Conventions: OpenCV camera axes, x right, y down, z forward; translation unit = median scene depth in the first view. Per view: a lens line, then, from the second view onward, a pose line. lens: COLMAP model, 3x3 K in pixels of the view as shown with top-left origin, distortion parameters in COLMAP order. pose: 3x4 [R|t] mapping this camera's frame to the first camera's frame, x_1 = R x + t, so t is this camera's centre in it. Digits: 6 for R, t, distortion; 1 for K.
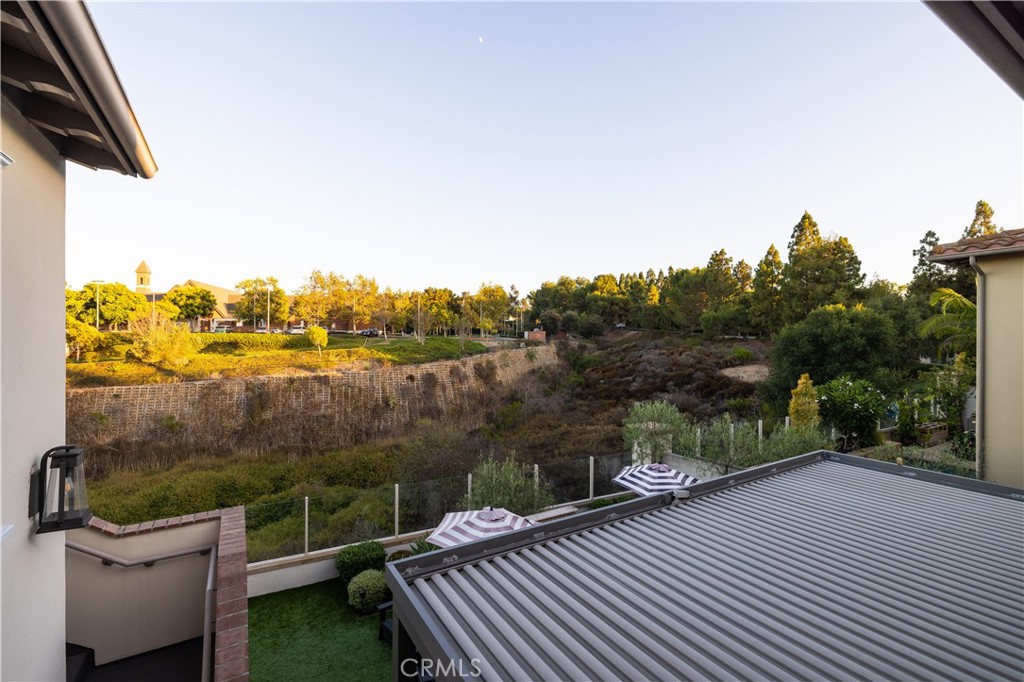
lens RADIAL K [[459.8, 0, 512.3], [0, 459.8, 336.1], [0, 0, 1]] dist [0.002334, 0.000173]
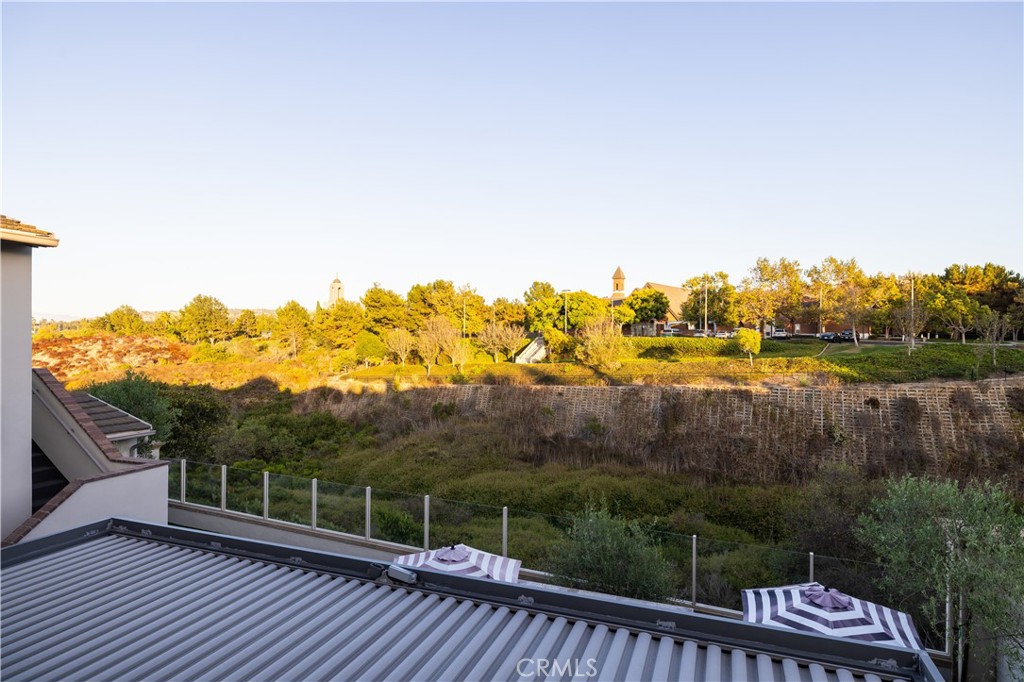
lens RADIAL K [[566.7, 0, 511.3], [0, 566.7, 343.3], [0, 0, 1]] dist [0.003192, -0.000696]
pose [[0.614195, 0.008145, -0.789112, 0.108222], [-0.004434, 0.999967, 0.006871, -0.000552], [0.789142, -0.000722, 0.614211, 0.058550]]
